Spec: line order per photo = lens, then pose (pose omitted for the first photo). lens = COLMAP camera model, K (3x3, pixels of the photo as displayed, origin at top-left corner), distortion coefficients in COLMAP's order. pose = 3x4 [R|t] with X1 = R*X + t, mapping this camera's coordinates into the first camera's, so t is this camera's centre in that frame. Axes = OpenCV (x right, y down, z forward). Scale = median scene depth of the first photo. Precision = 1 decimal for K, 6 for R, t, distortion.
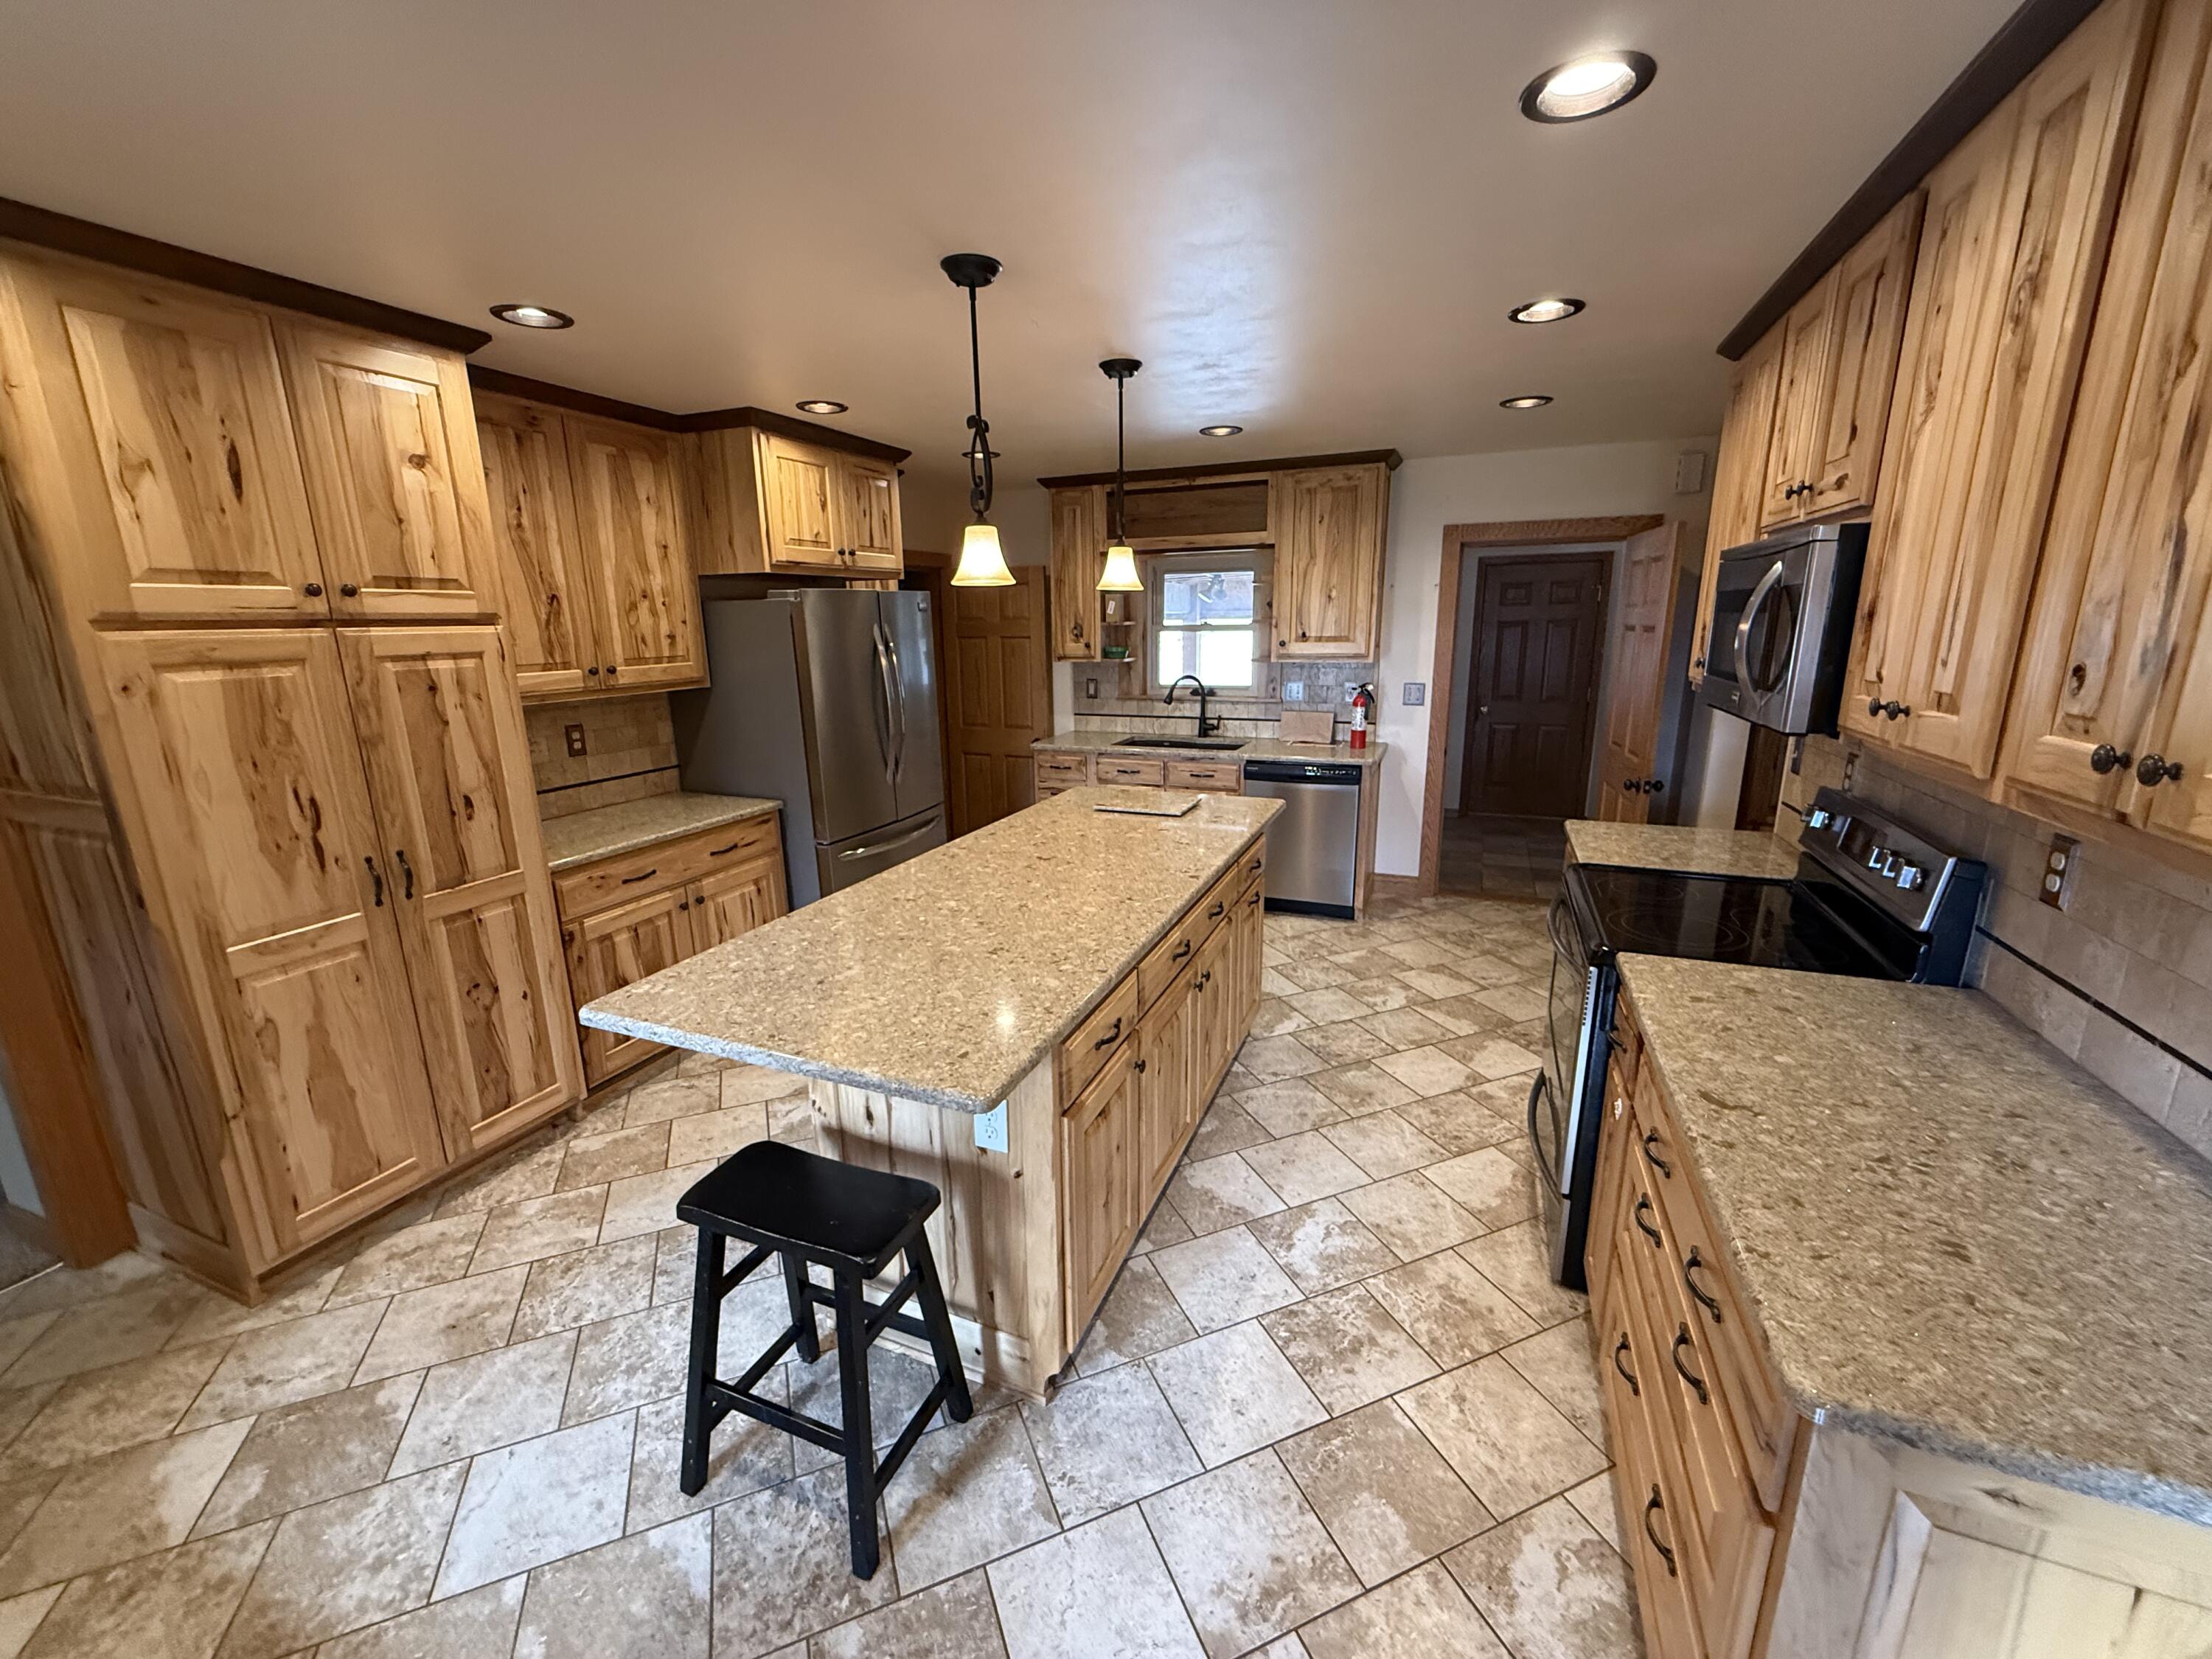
lens RADIAL K [[884.3, 0, 1101.7], [0, 884.3, 825.7], [0, 0, 1]] dist [0.004090, -0.000748]
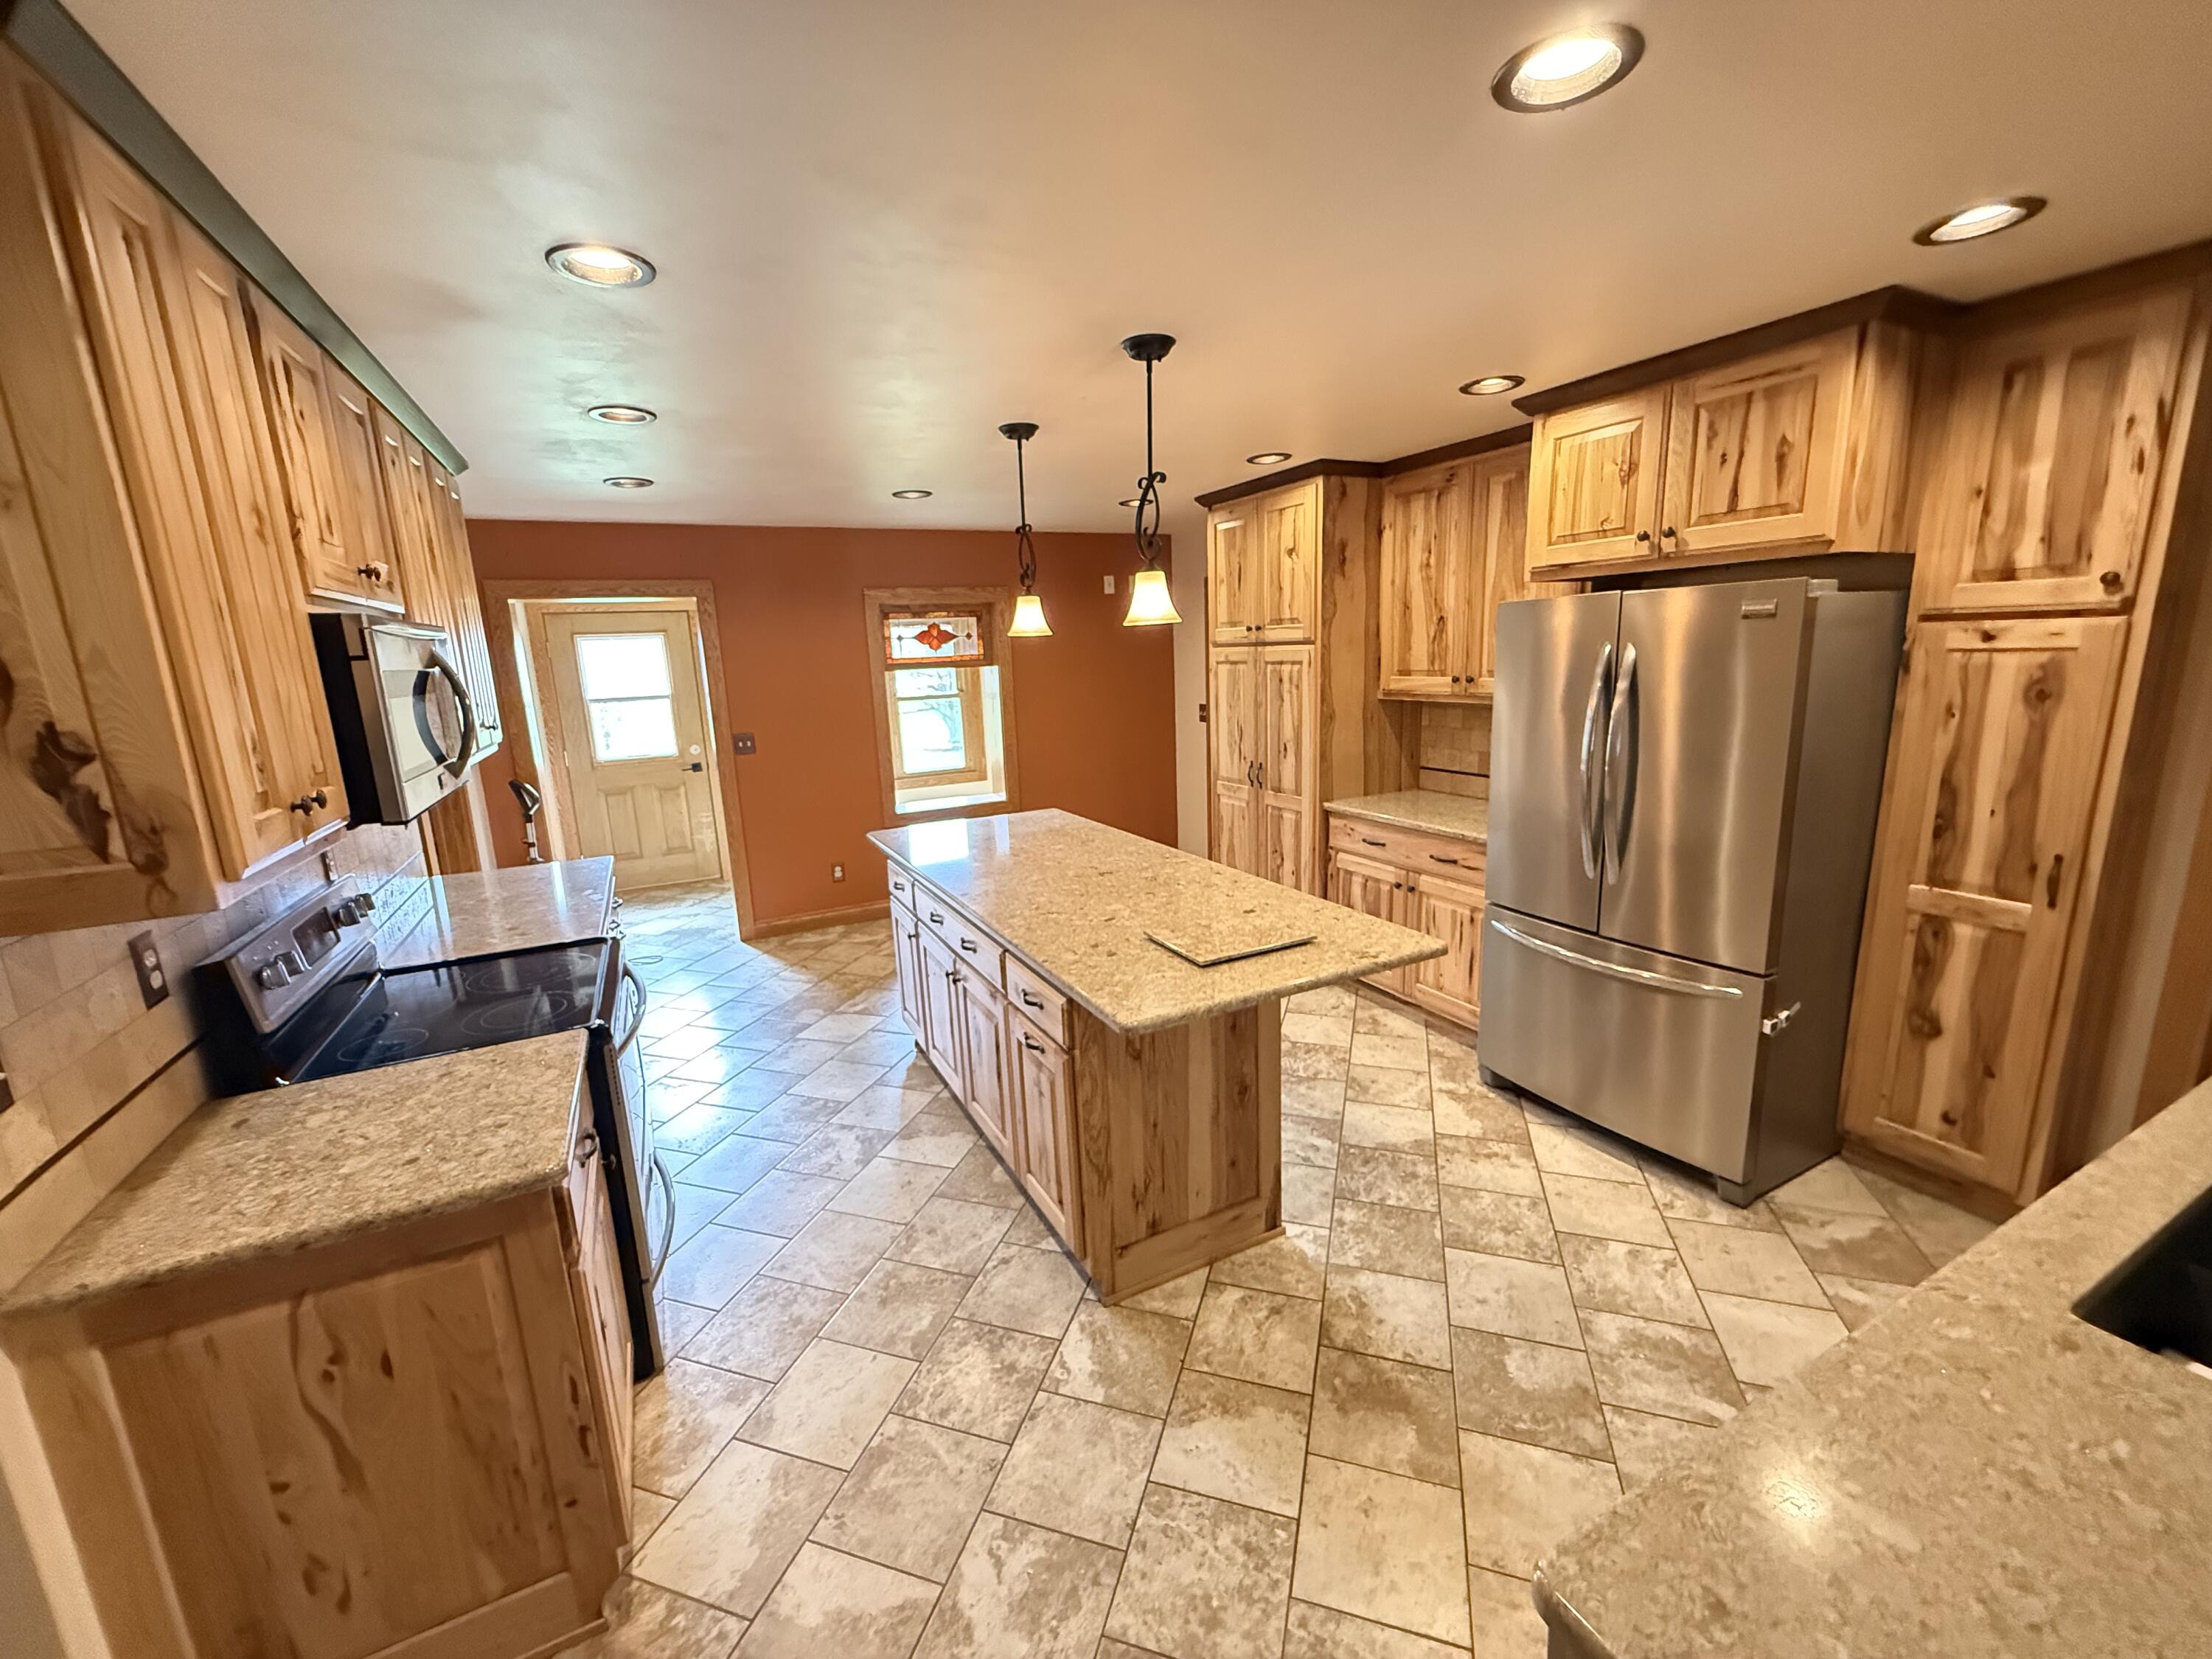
lens RADIAL K [[884.3, 0, 1100.9], [0, 884.3, 827.8], [0, 0, 1]] dist [0.004090, -0.000748]
pose [[-0.648252, 0.192706, -0.736637, 0.671321], [-0.127133, 0.926470, 0.354246, -0.367782], [0.750737, 0.323291, -0.576087, 1.464321]]
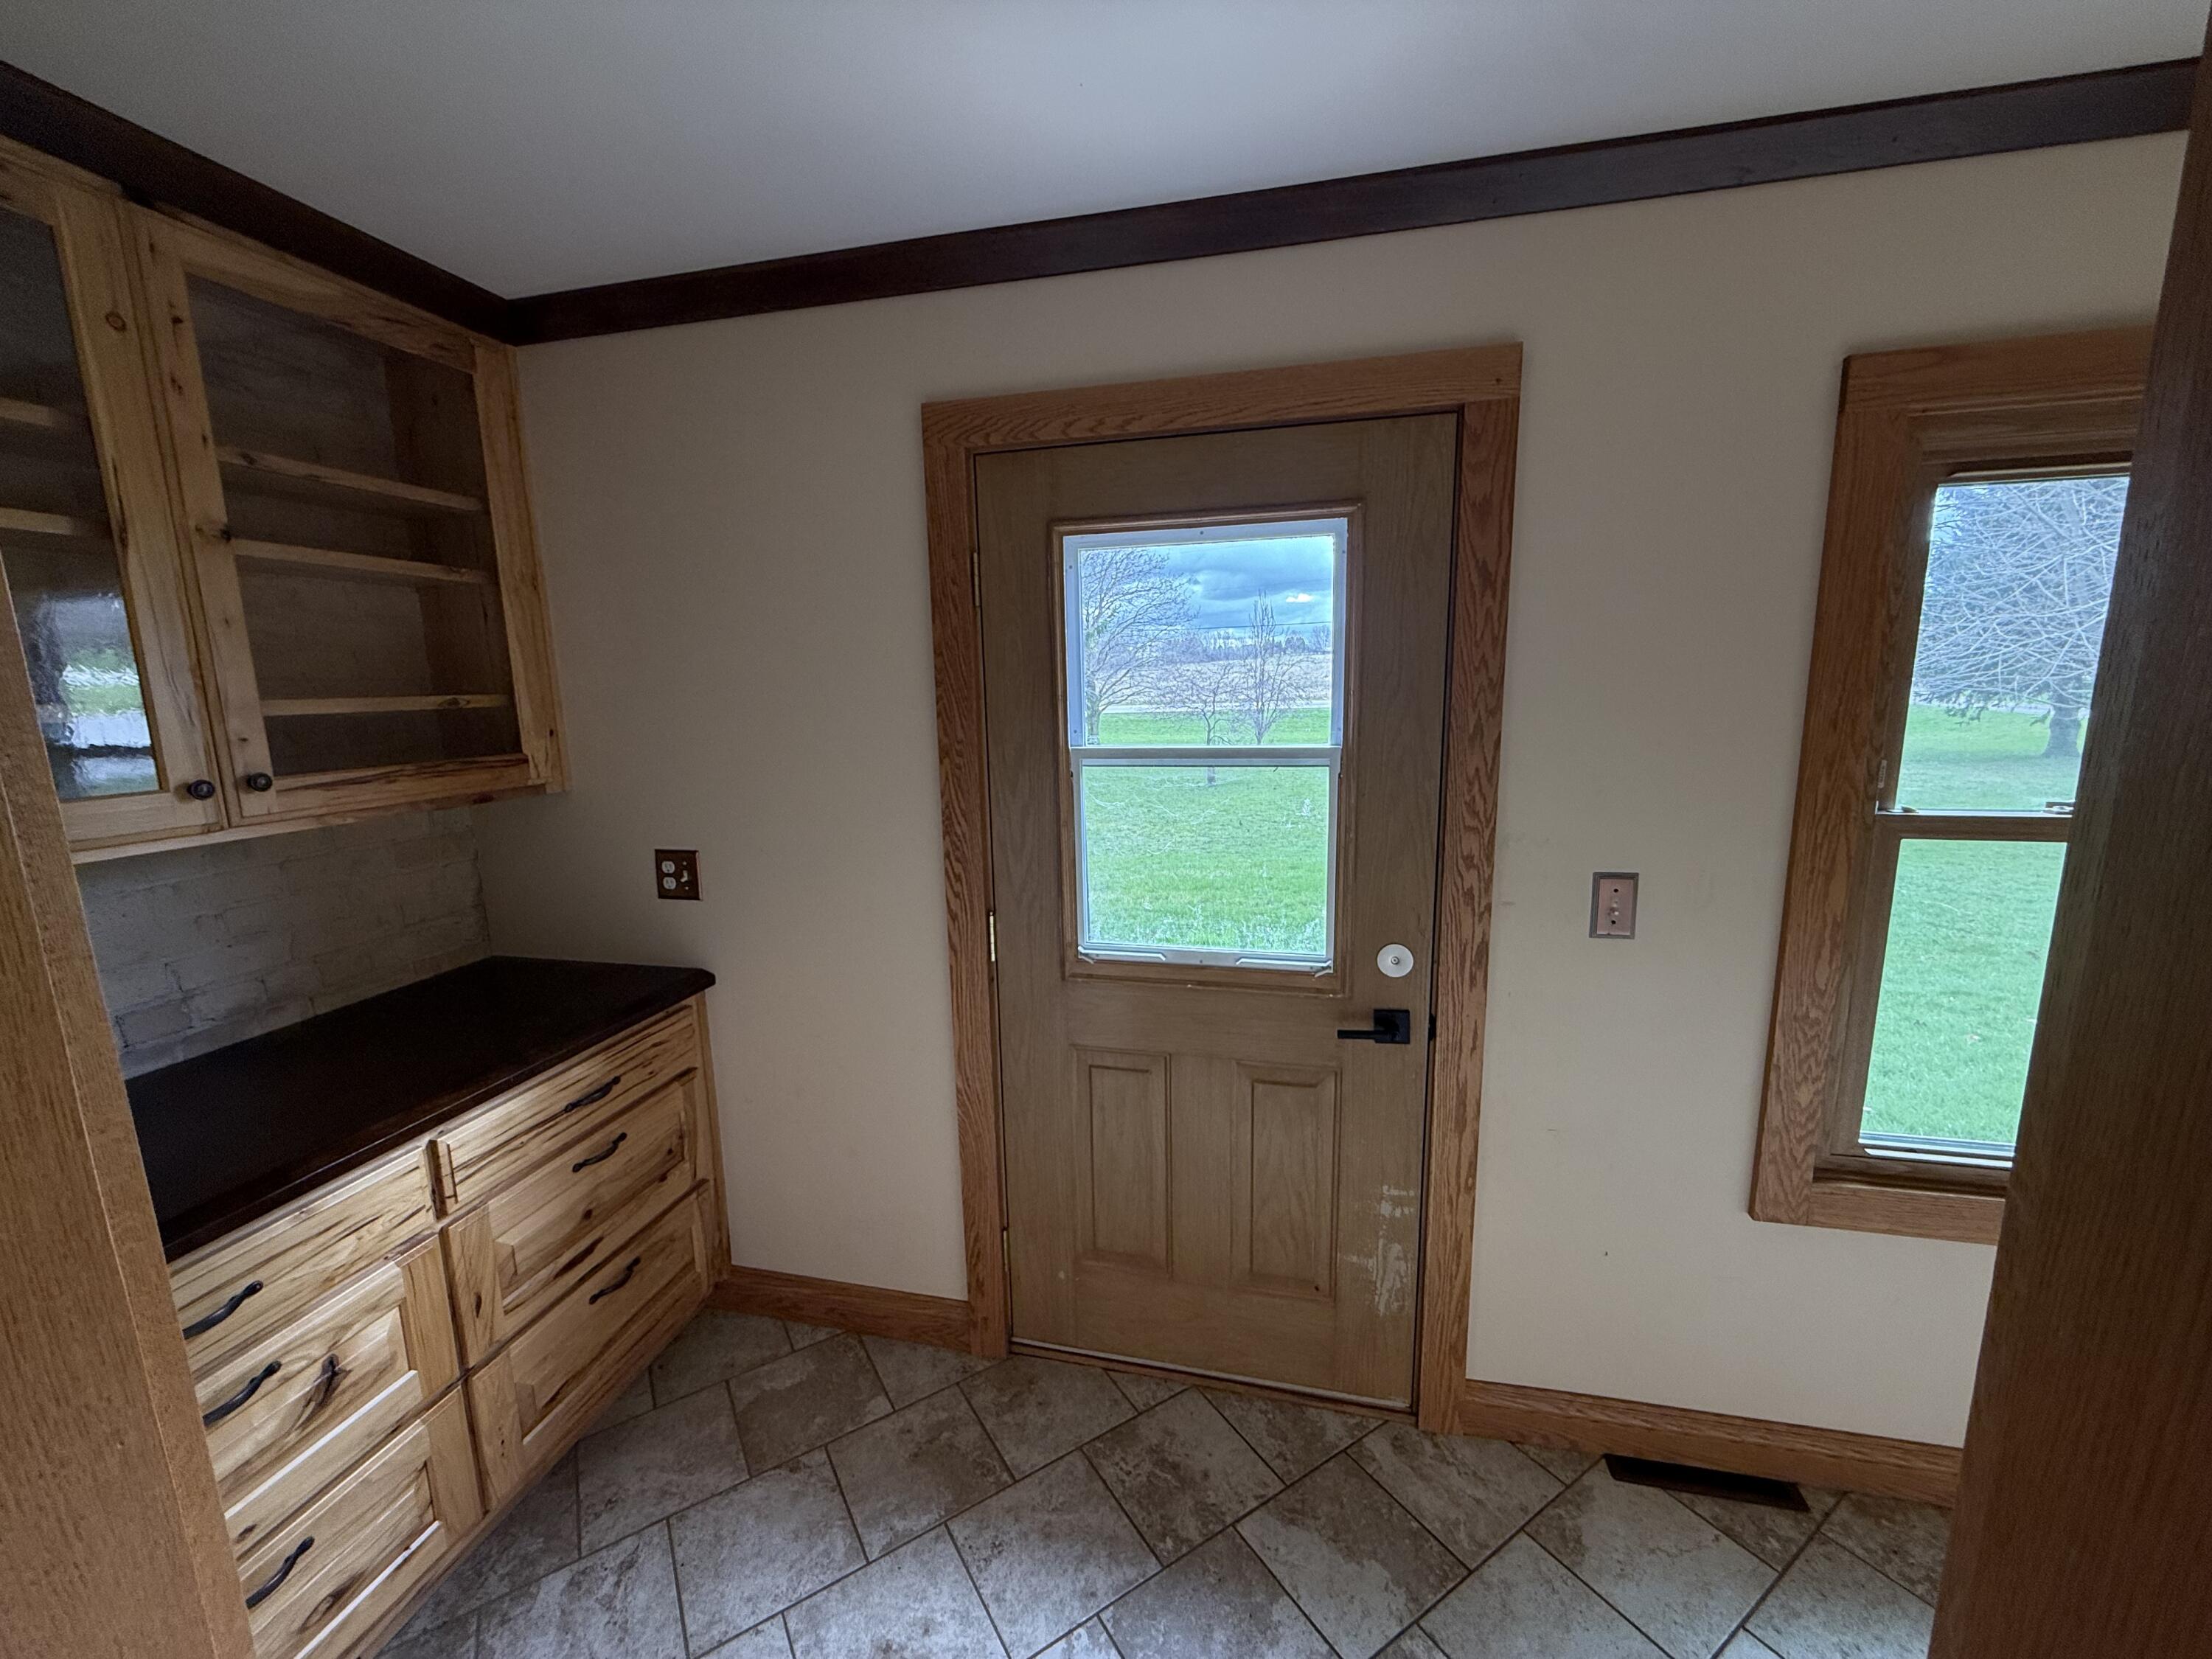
lens RADIAL K [[884.3, 0, 1098.5], [0, 884.3, 826.9], [0, 0, 1]] dist [0.004090, -0.000748]
pose [[-0.984352, 0.068029, -0.162554, 0.488127], [-0.001320, 0.919602, 0.392849, -0.261800], [0.176210, 0.386917, -0.905122, 1.051903]]
